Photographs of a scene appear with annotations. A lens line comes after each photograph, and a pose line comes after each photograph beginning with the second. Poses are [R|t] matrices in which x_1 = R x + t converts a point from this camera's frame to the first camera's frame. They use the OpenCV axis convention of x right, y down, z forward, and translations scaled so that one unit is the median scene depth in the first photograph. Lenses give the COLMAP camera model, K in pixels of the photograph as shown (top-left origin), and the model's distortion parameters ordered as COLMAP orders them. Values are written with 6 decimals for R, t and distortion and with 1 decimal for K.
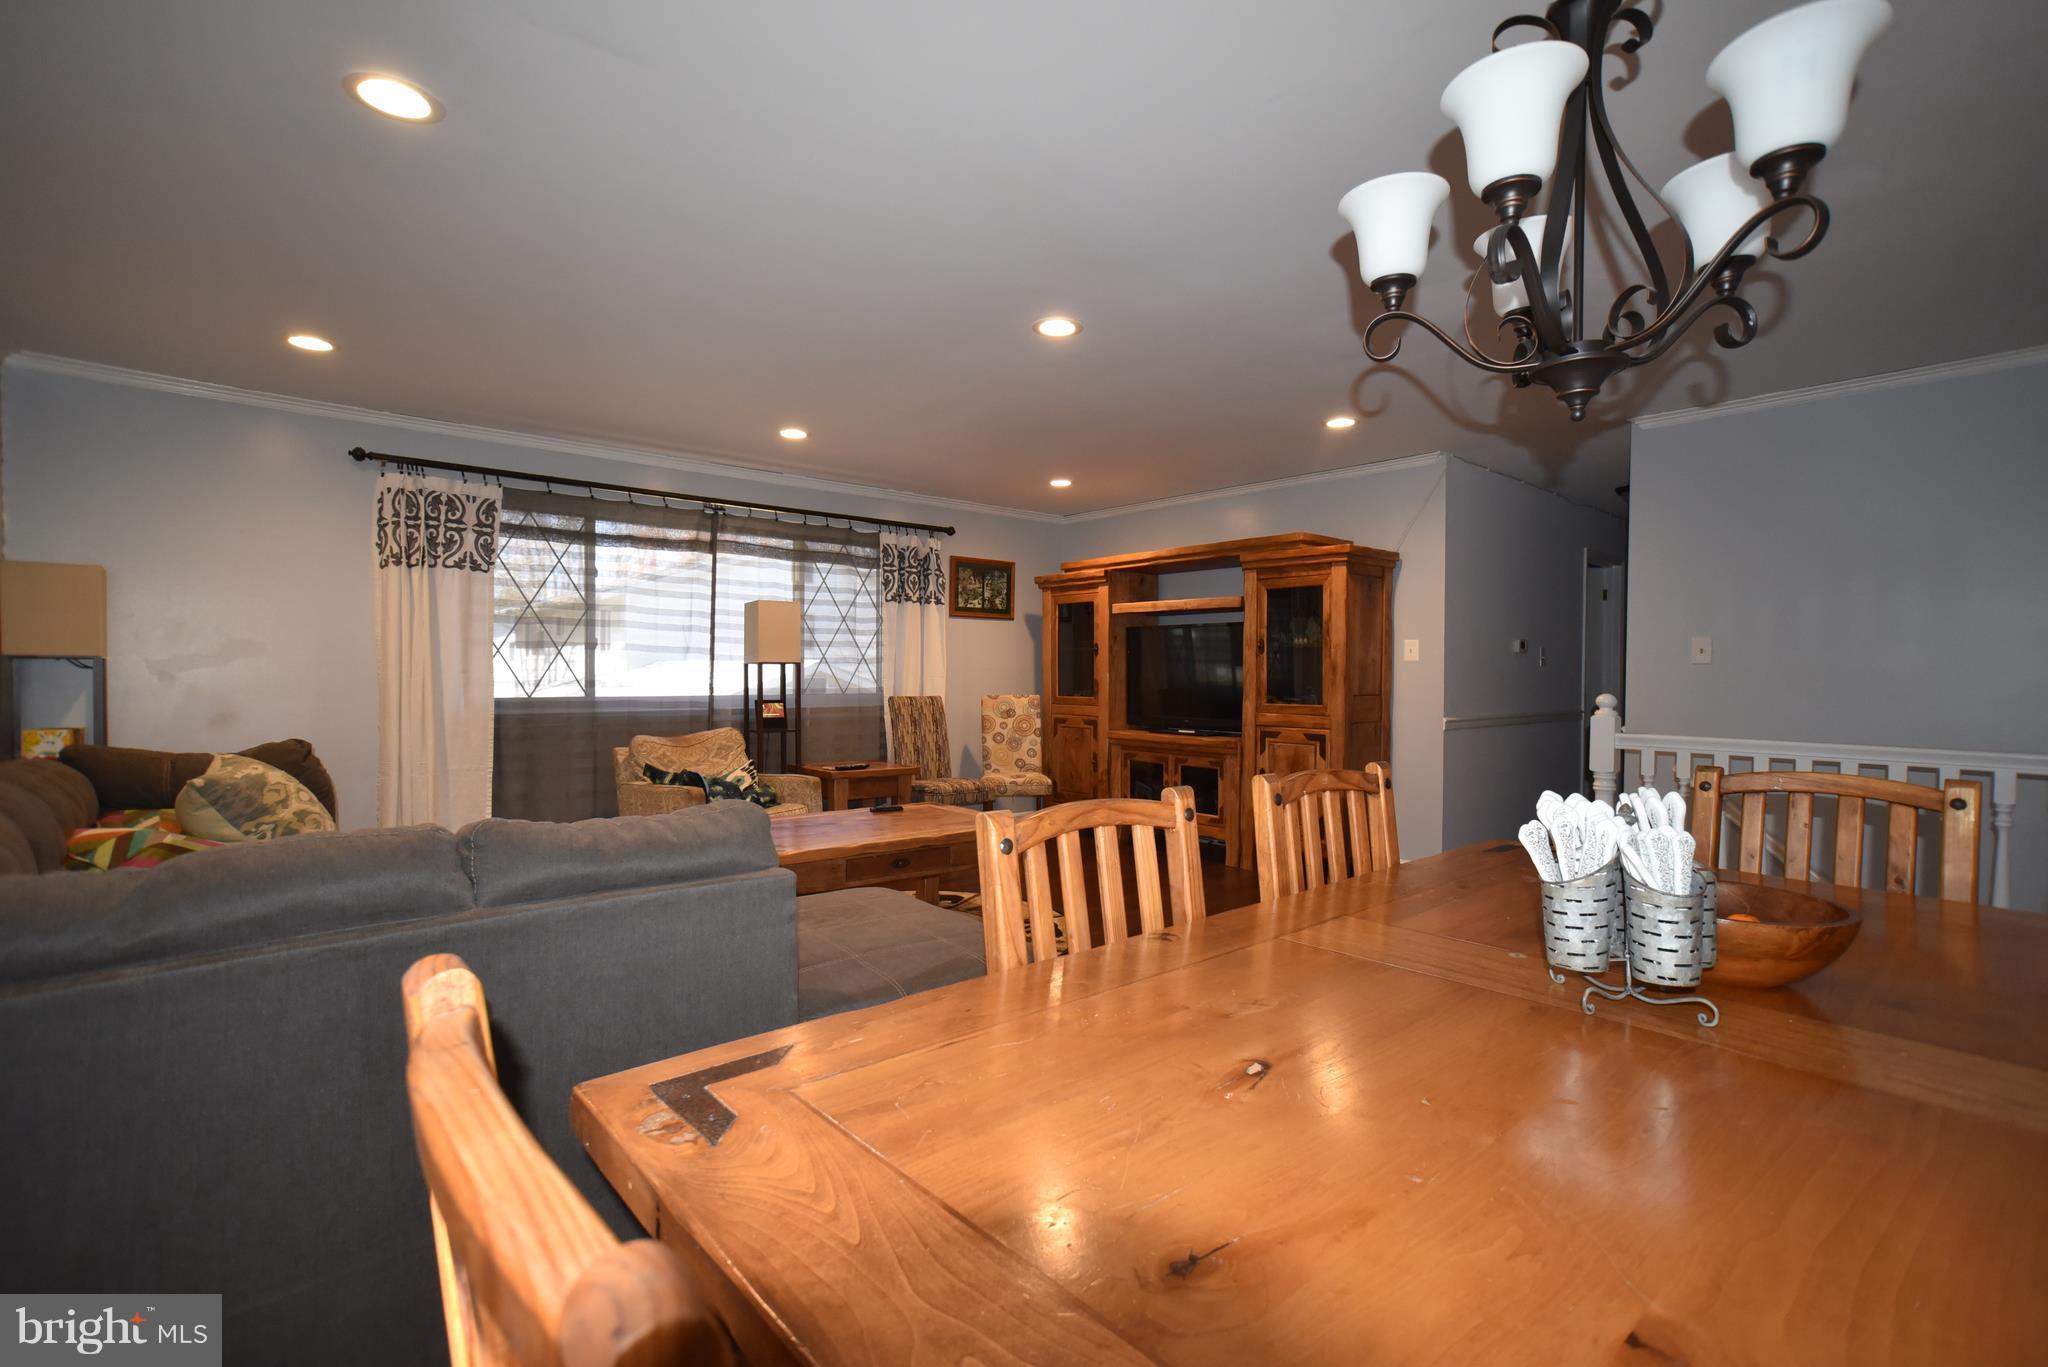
lens RADIAL K [[941.2, 0, 1034.1], [0, 941.2, 711.8], [0, 0, 1]] dist [-0.030516, 0.029960]
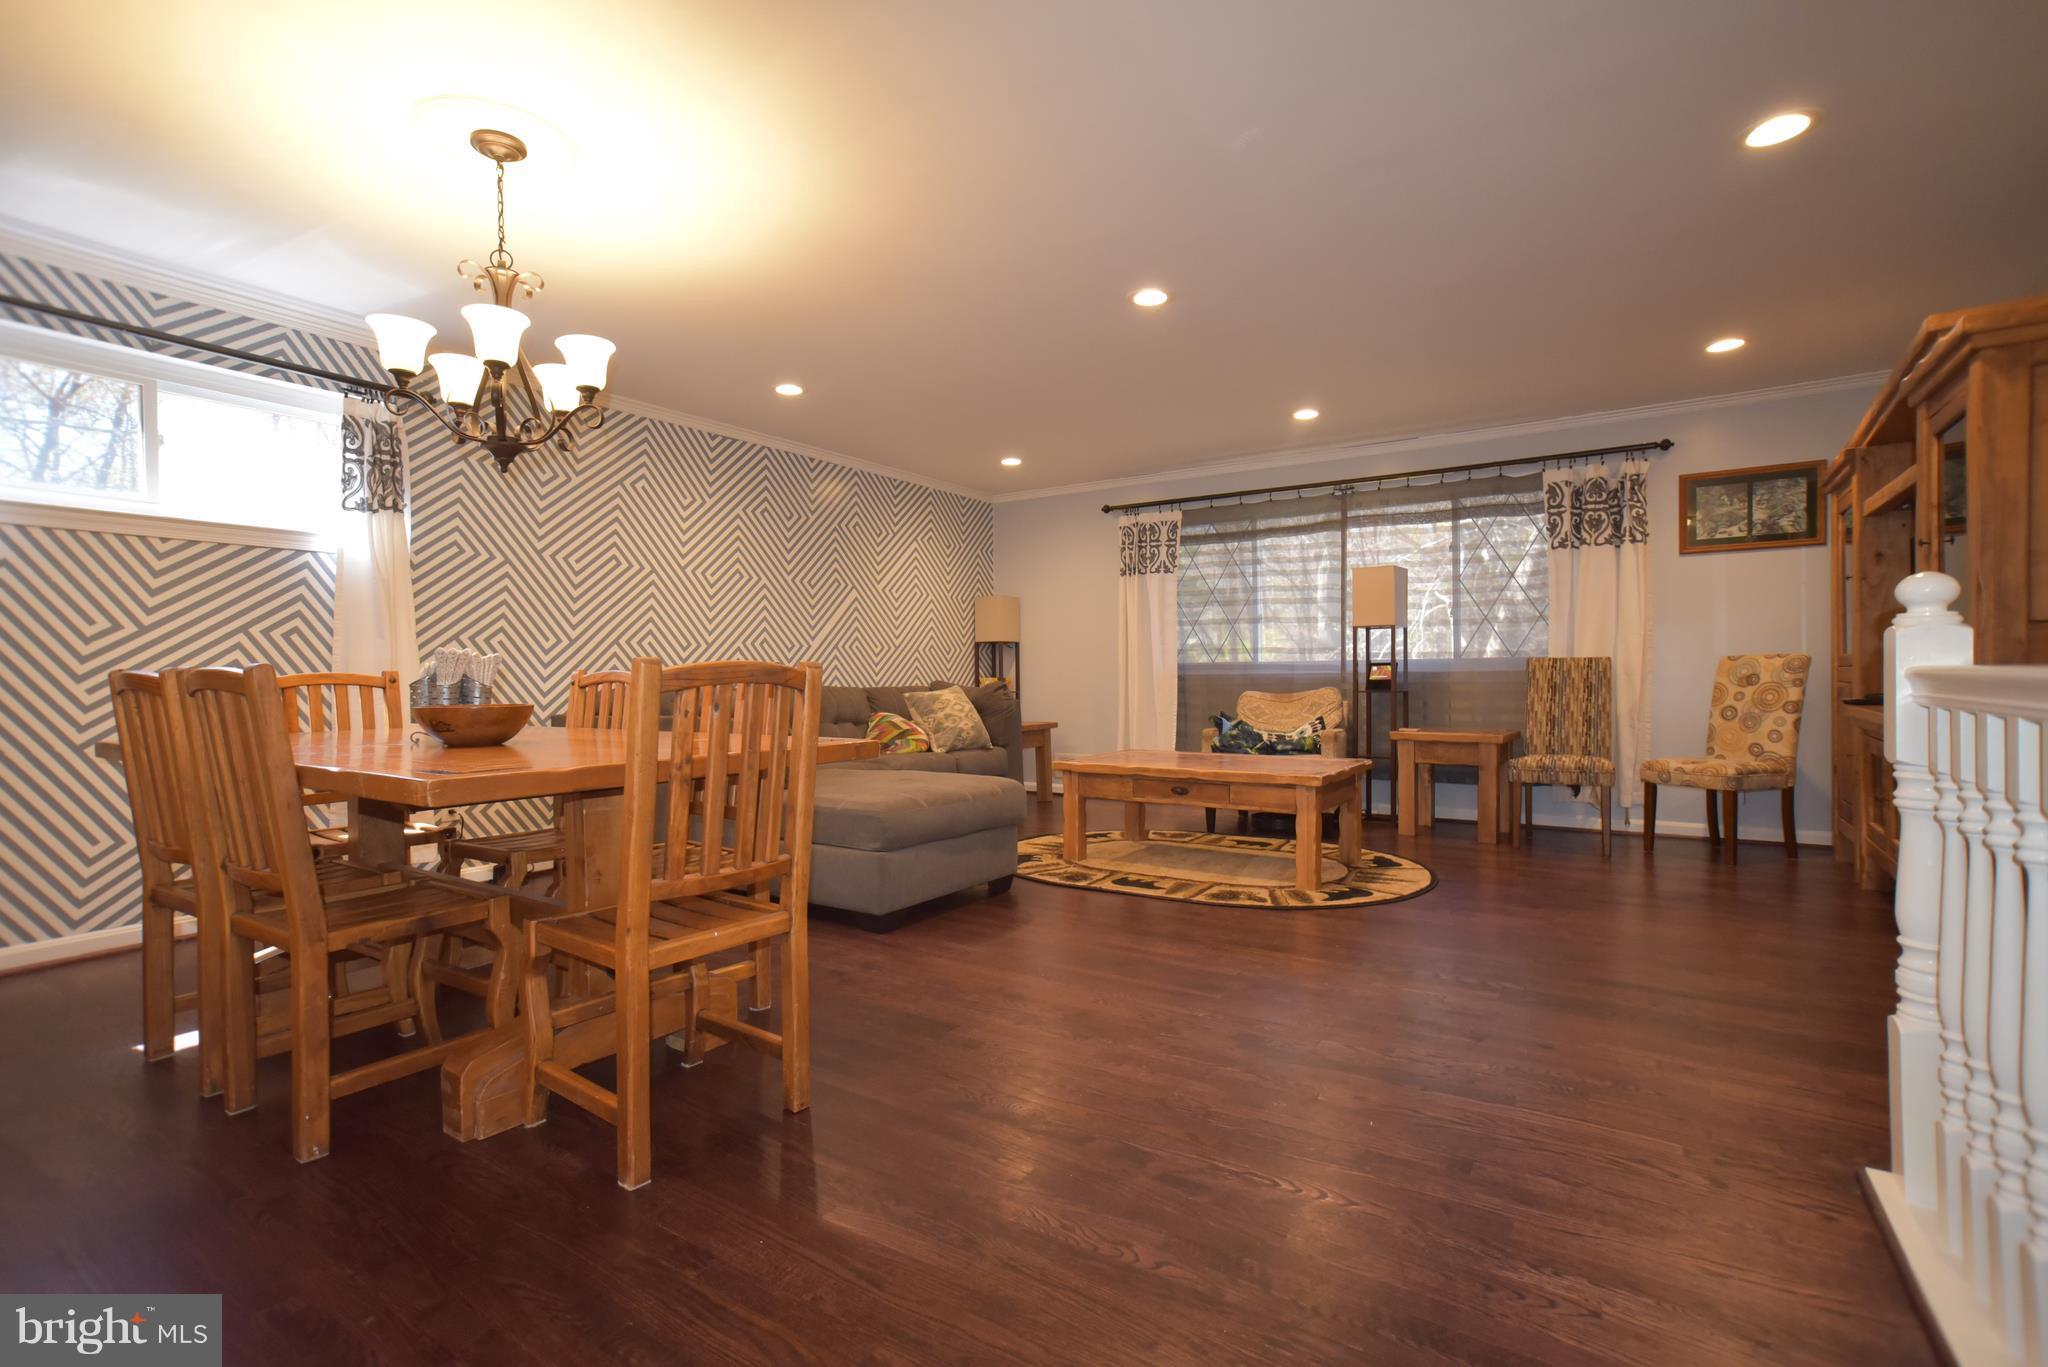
lens RADIAL K [[959.9, 0, 1020.8], [0, 959.9, 676.6], [0, 0, 1]] dist [0.001518, 0.000339]
pose [[0.276942, -0.002504, -0.960883, 0.824658], [-0.020696, 0.999749, -0.008570, 0.026264], [0.960664, 0.022260, 0.276820, 0.427153]]
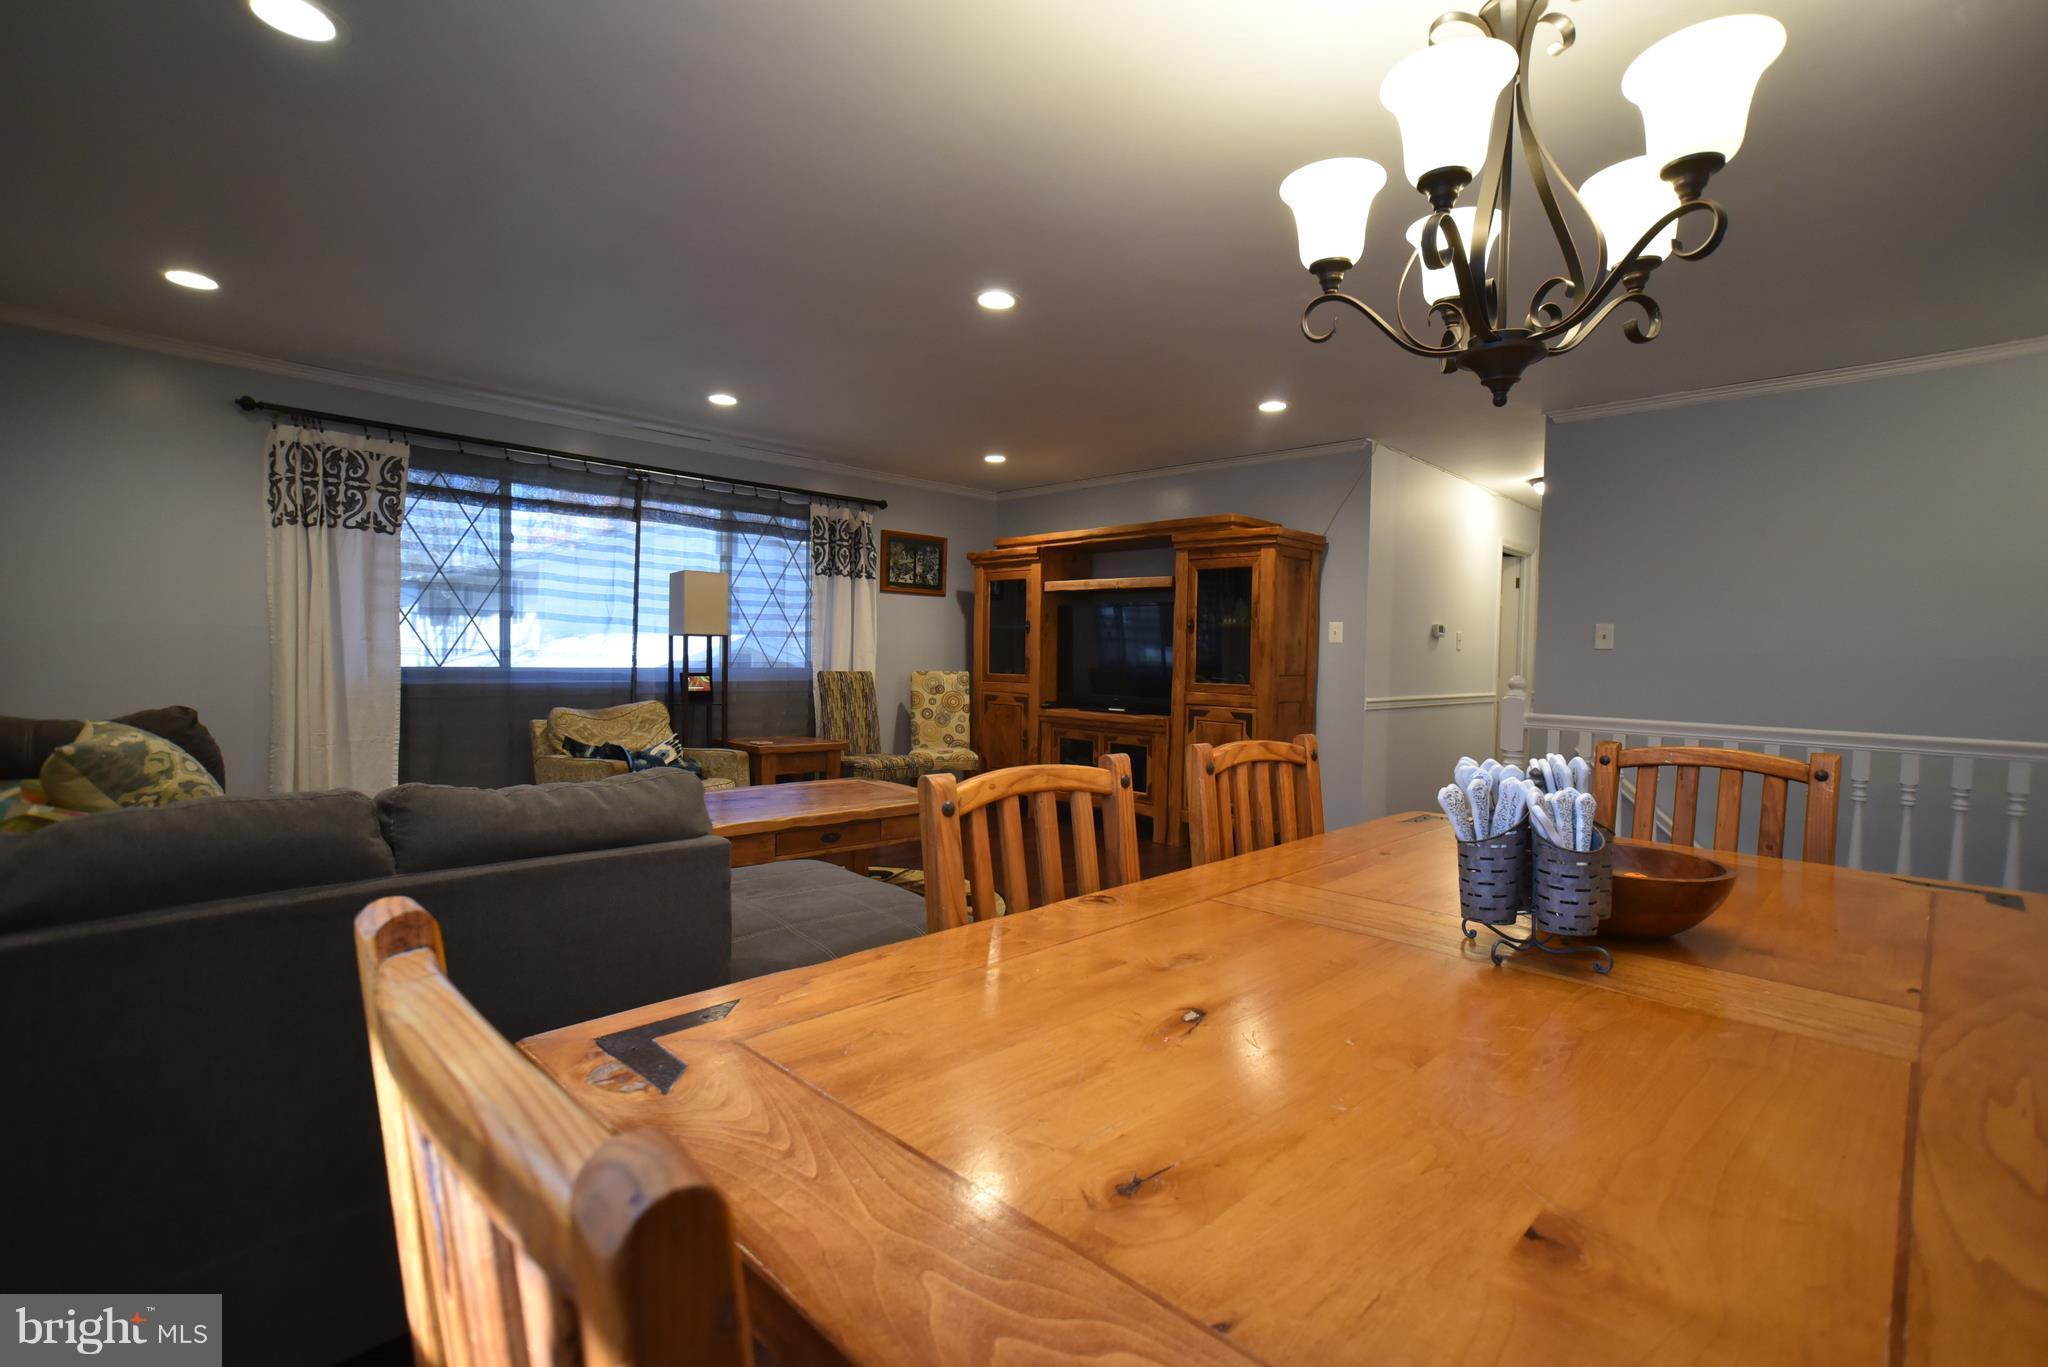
lens RADIAL K [[941.2, 0, 1034.1], [0, 941.2, 711.8], [0, 0, 1]] dist [-0.030516, 0.029960]
pose [[0.997136, 0.010844, 0.074844, -0.002617], [-0.012531, 0.999677, 0.022097, 0.002563], [-0.074580, -0.022972, 0.996950, -0.003114]]
